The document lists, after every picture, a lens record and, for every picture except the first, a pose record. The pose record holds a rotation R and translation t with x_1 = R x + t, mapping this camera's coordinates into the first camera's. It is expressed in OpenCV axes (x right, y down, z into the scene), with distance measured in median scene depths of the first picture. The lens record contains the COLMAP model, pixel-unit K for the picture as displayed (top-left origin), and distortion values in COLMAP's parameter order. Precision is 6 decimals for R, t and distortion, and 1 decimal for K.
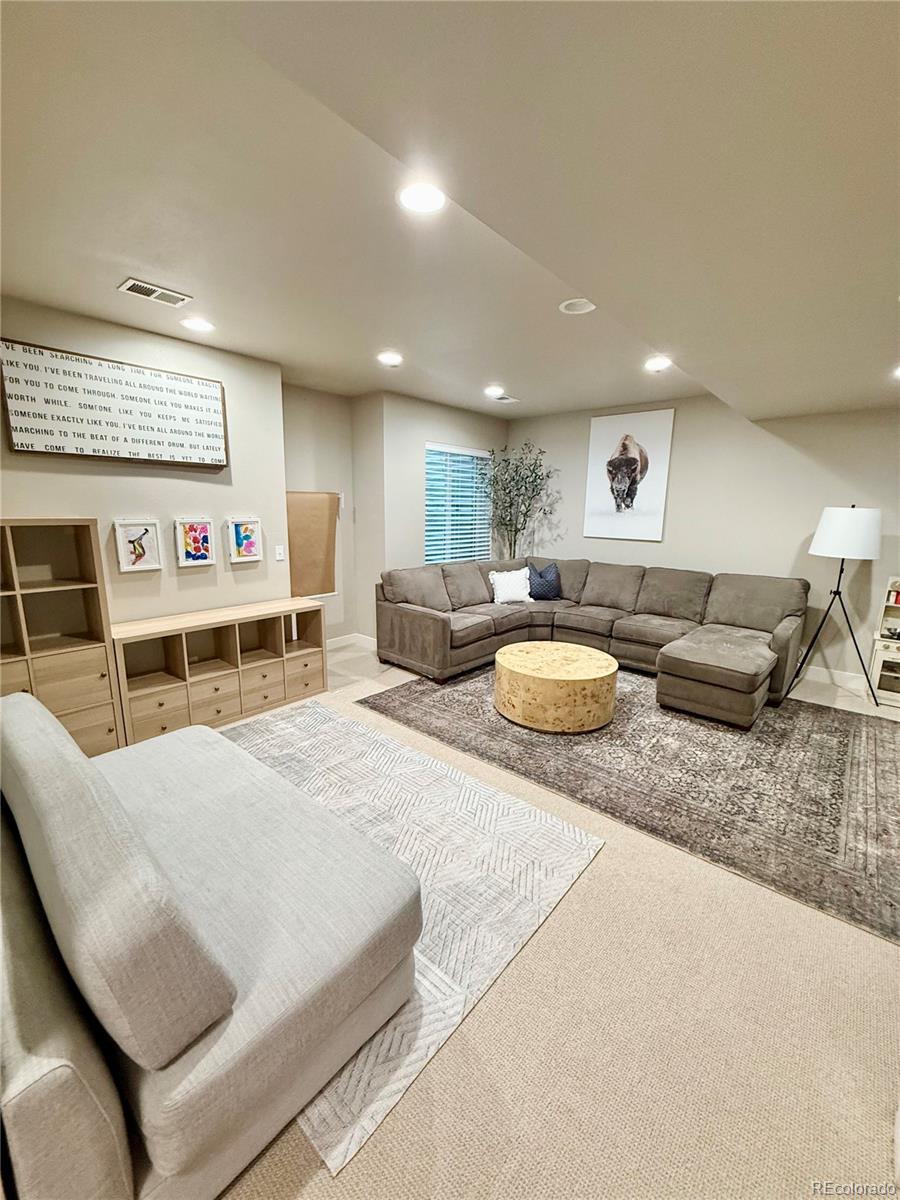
lens RADIAL K [[477.6, 0, 449.4], [0, 477.6, 600.3], [0, 0, 1]] dist [-0.001088, 0.000496]
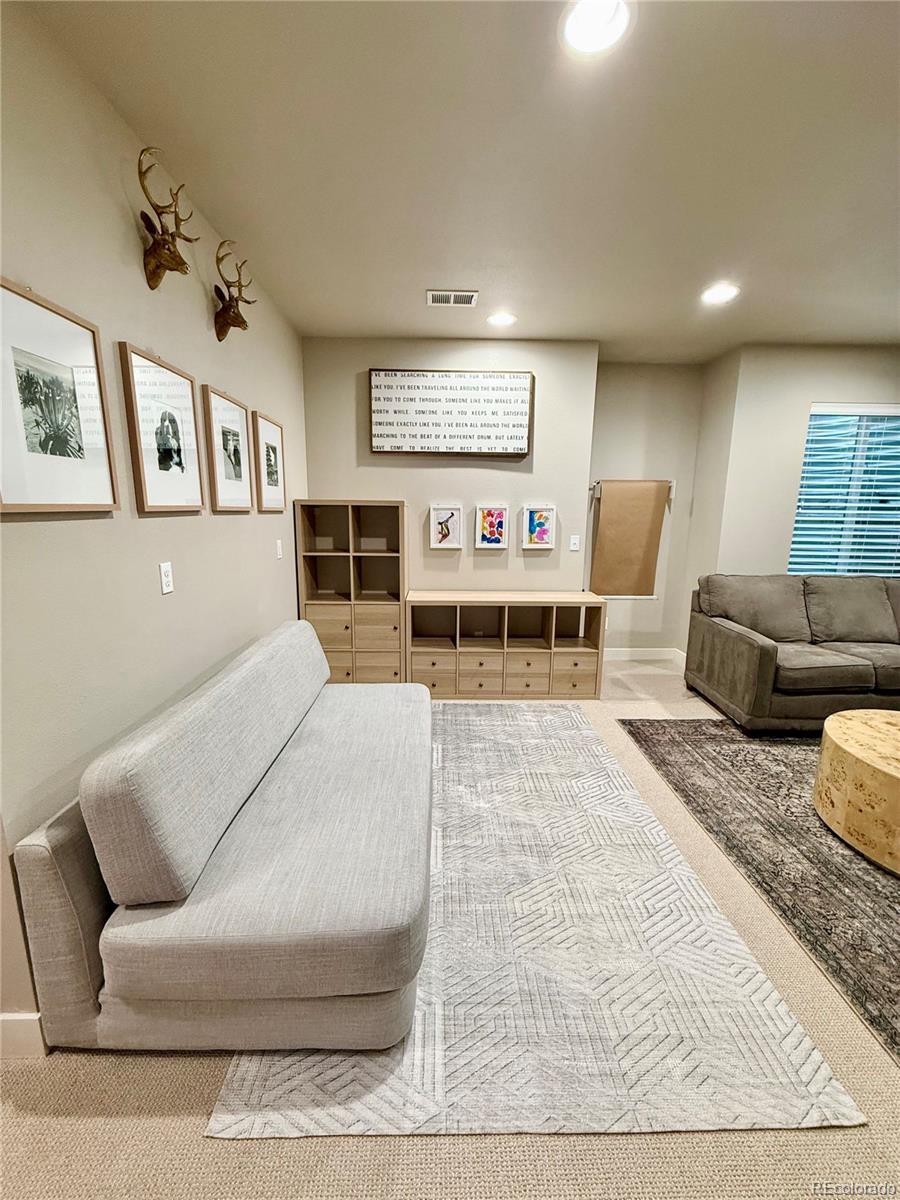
lens RADIAL K [[477.6, 0, 449.1], [0, 477.6, 599.6], [0, 0, 1]] dist [-0.001088, 0.000496]
pose [[0.671514, 0.131587, -0.729215, 0.217651], [-0.145058, 0.988409, 0.044779, 0.007275], [0.726655, 0.075708, 0.682818, 0.206718]]
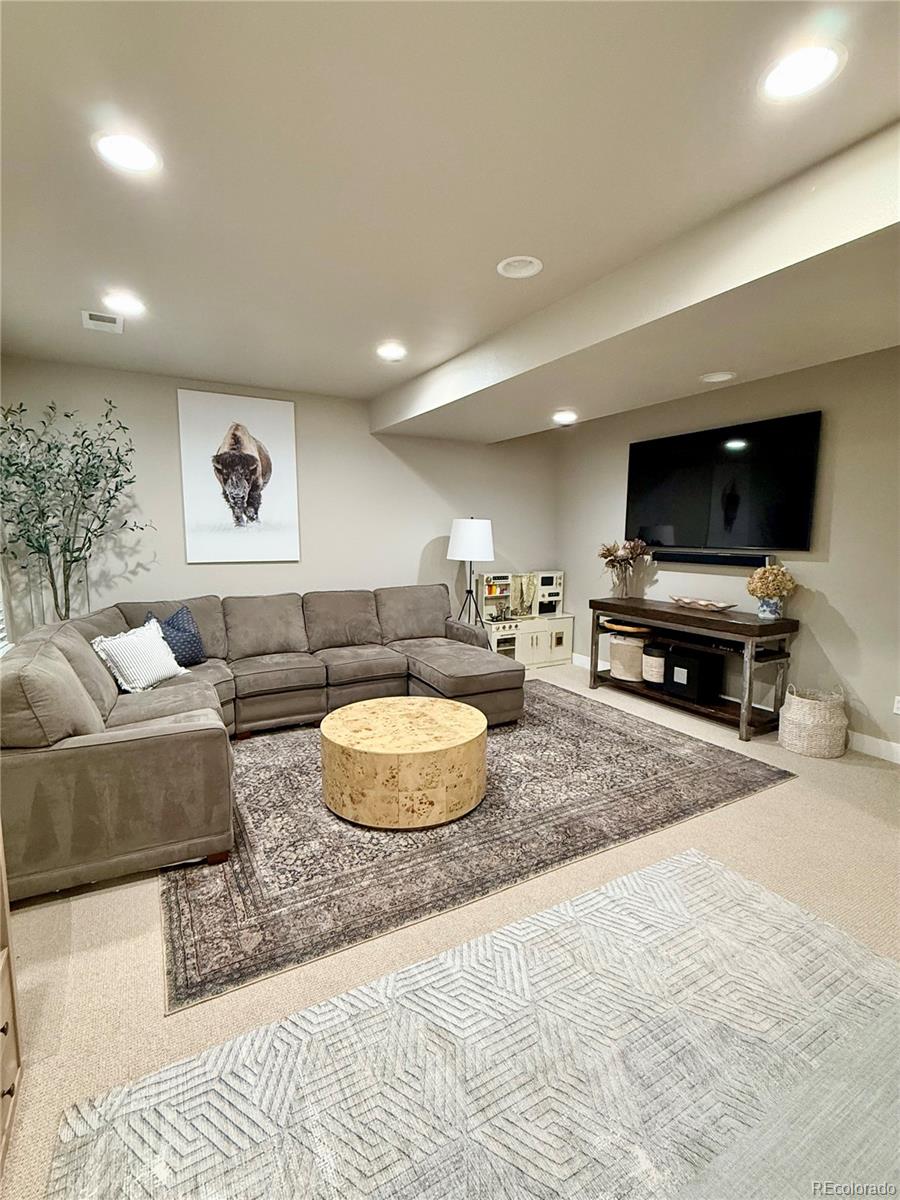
lens RADIAL K [[558.0, 0, 448.4], [0, 558.0, 600.8], [0, 0, 1]] dist [0.000884, -0.000040]
pose [[0.331076, -0.127676, 0.934926, -0.566309], [0.187700, 0.979914, 0.067351, -0.109629], [-0.924747, 0.153188, 0.348391, 0.662285]]
